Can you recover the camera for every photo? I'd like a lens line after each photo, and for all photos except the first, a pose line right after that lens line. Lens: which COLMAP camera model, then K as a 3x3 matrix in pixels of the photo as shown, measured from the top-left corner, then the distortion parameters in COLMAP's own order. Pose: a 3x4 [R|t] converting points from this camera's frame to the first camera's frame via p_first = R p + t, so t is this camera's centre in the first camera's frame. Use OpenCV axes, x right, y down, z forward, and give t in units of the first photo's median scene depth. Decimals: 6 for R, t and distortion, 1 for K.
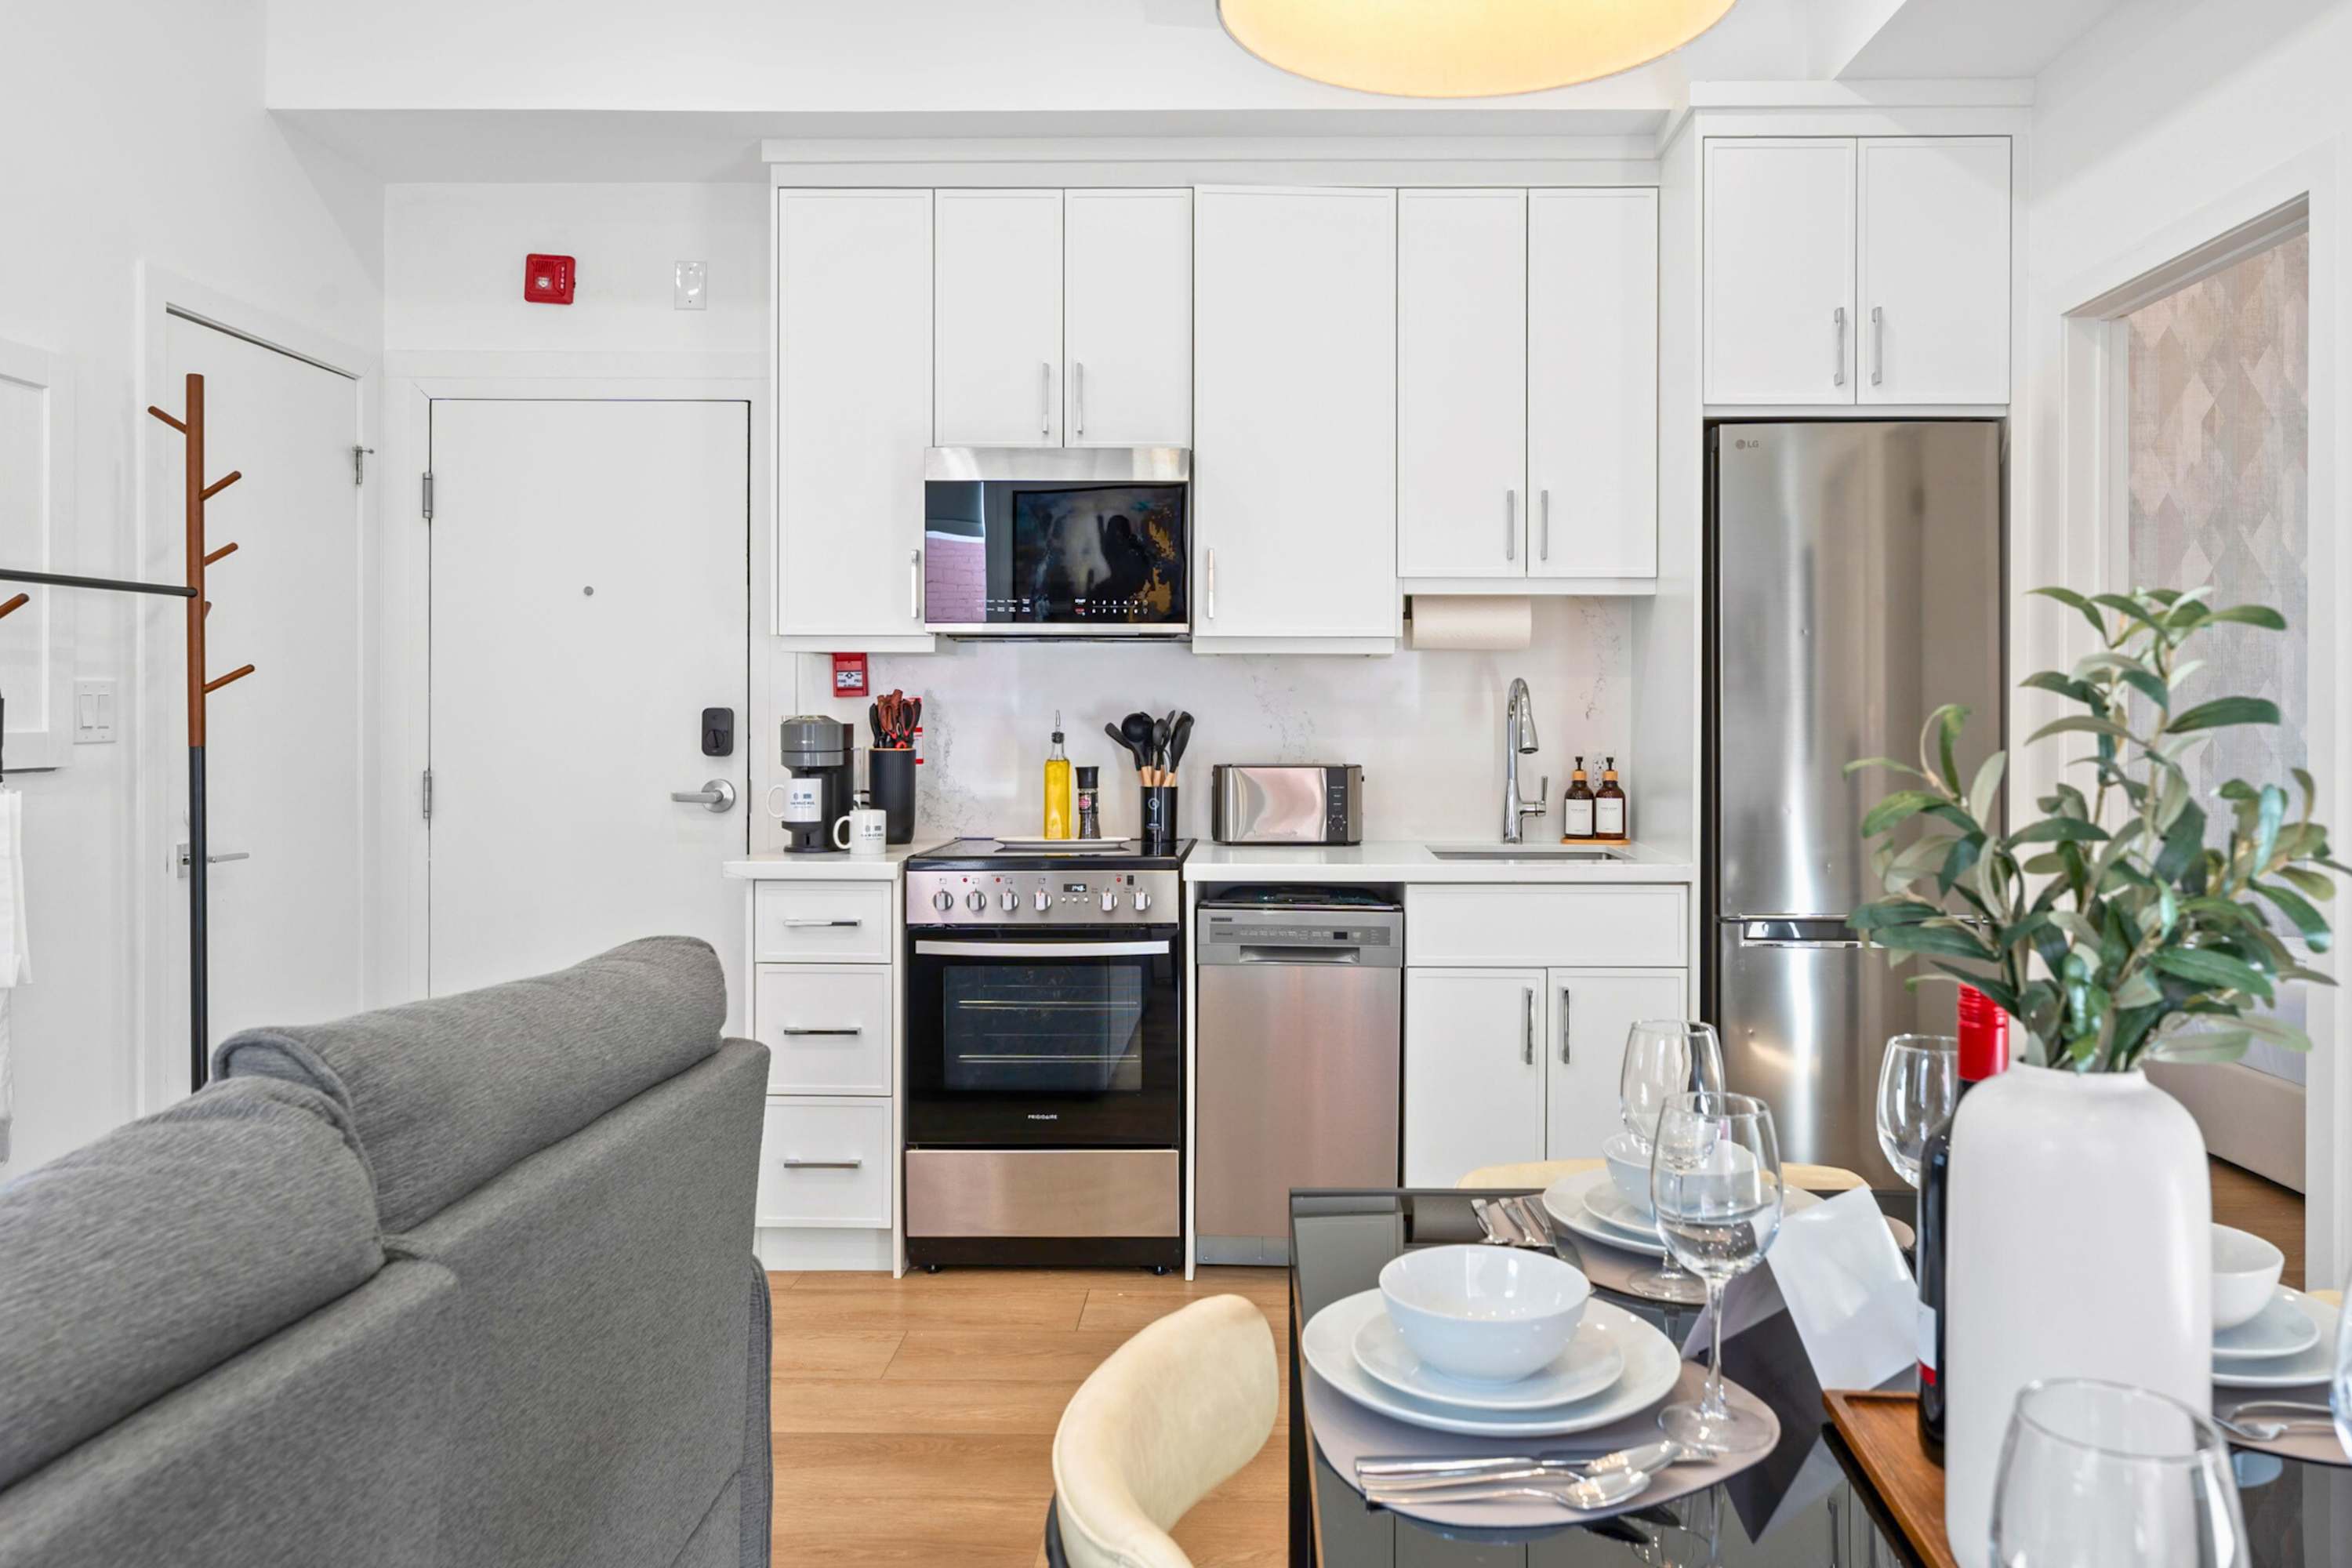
lens RADIAL K [[1631.4, 0, 1273.8], [0, 1631.4, 714.7], [0, 0, 1]] dist [0.003640, 0.001091]
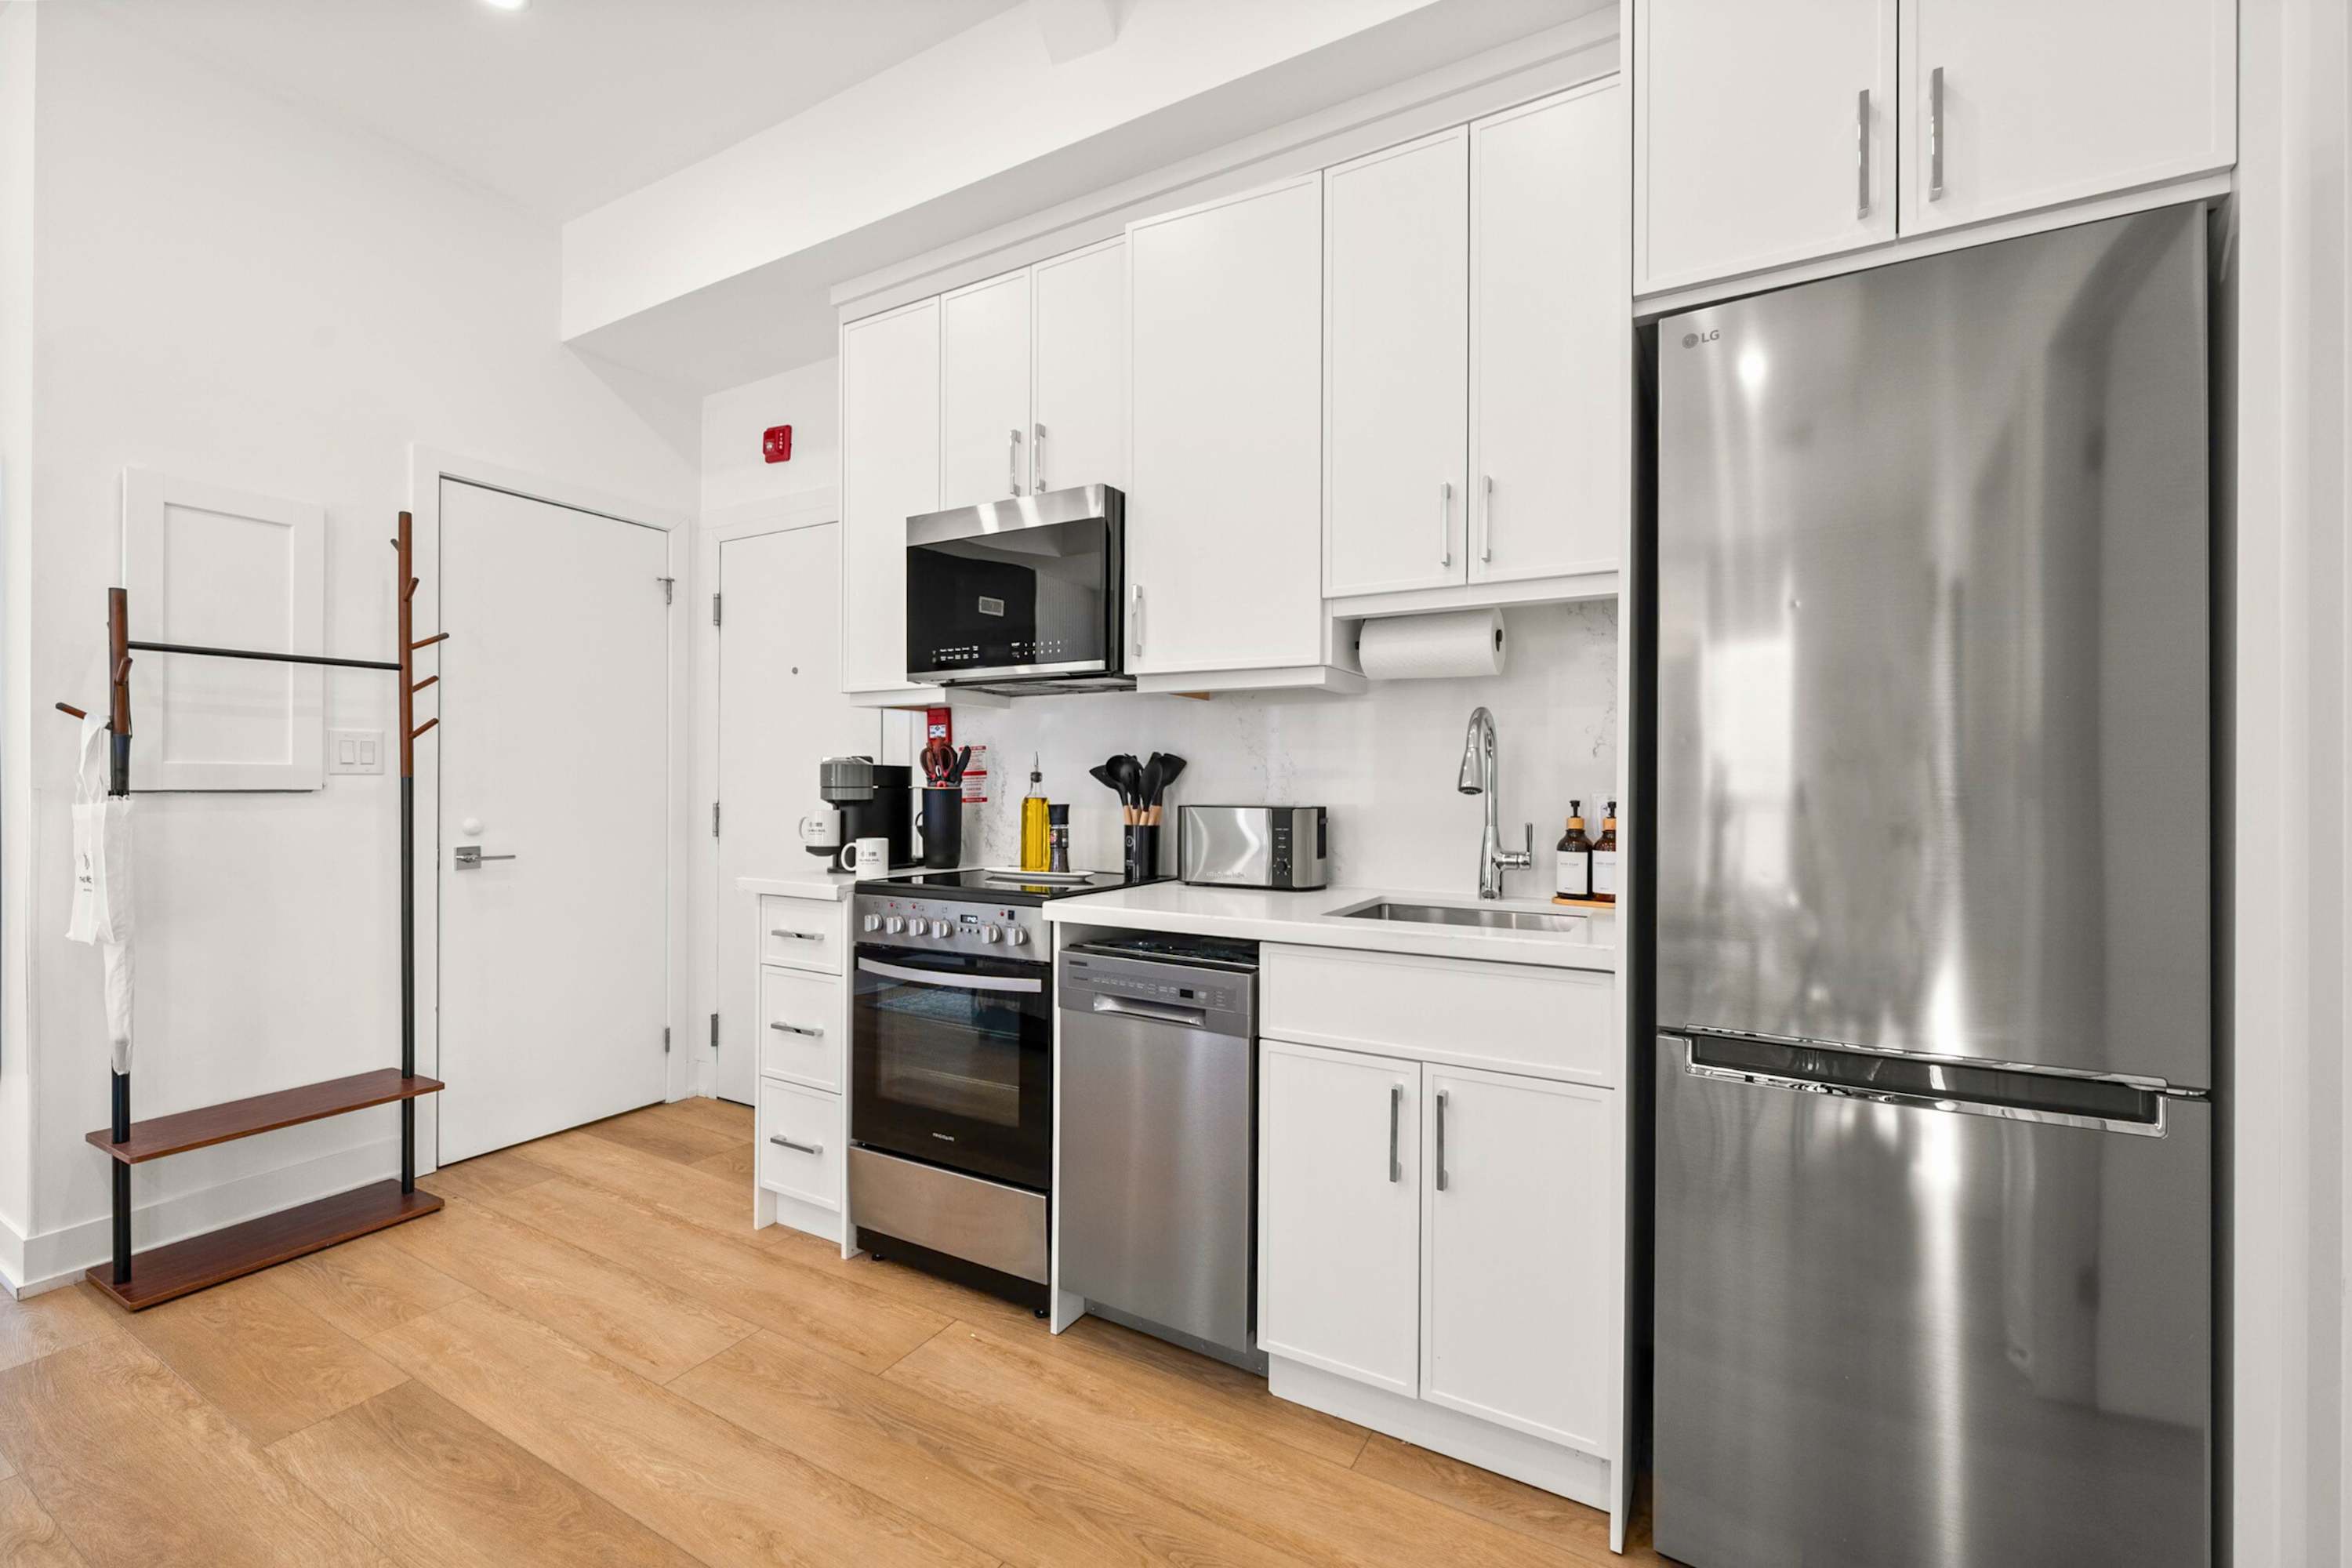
lens RADIAL K [[983.7, 0, 1181.6], [0, 983.7, 784.2], [0, 0, 1]] dist [-0.000560, -0.001270]
pose [[0.869658, 0.001535, -0.493652, 0.283874], [-0.004512, 0.999978, -0.004840, 0.022425], [0.493634, 0.006436, 0.869646, 0.498955]]
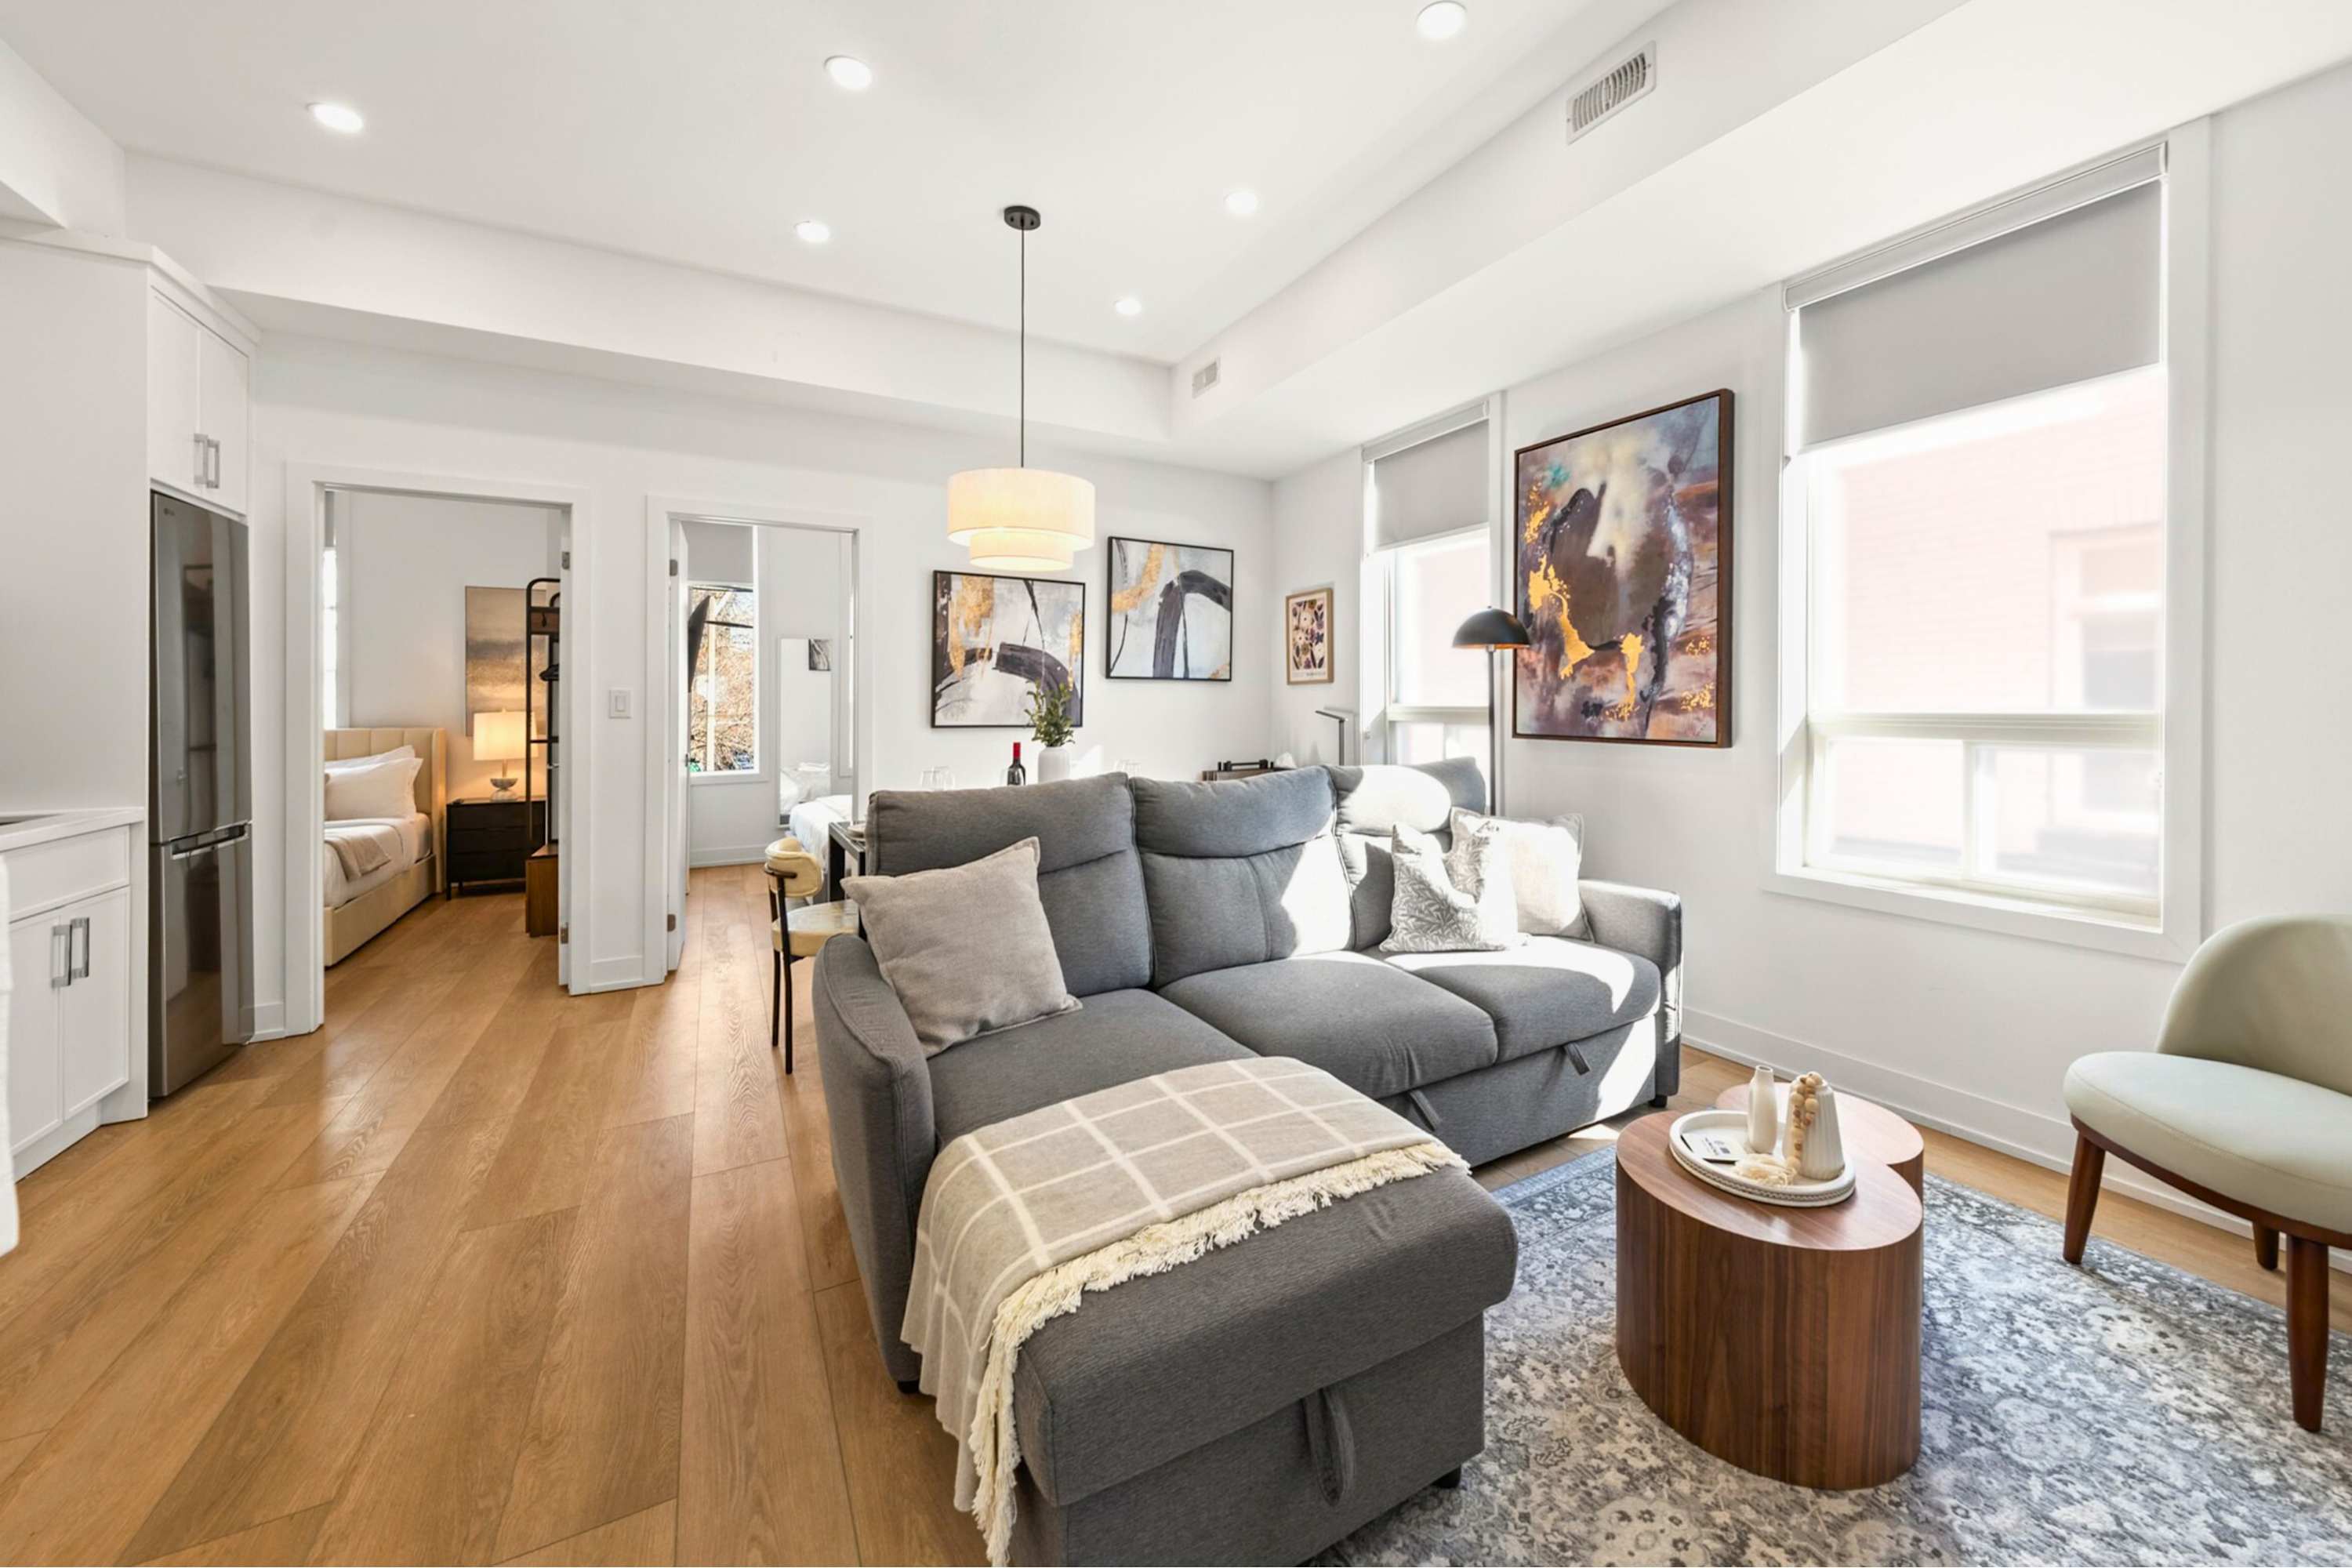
lens RADIAL K [[897.4, 0, 1253.7], [0, 897.4, 701.0], [0, 0, 1]] dist [-0.002012, -0.000542]
pose [[-0.520034, -0.002550, 0.854142, -0.817979], [-0.000591, 0.999996, 0.002625, -0.000998], [-0.854145, 0.000860, -0.520034, 0.552365]]
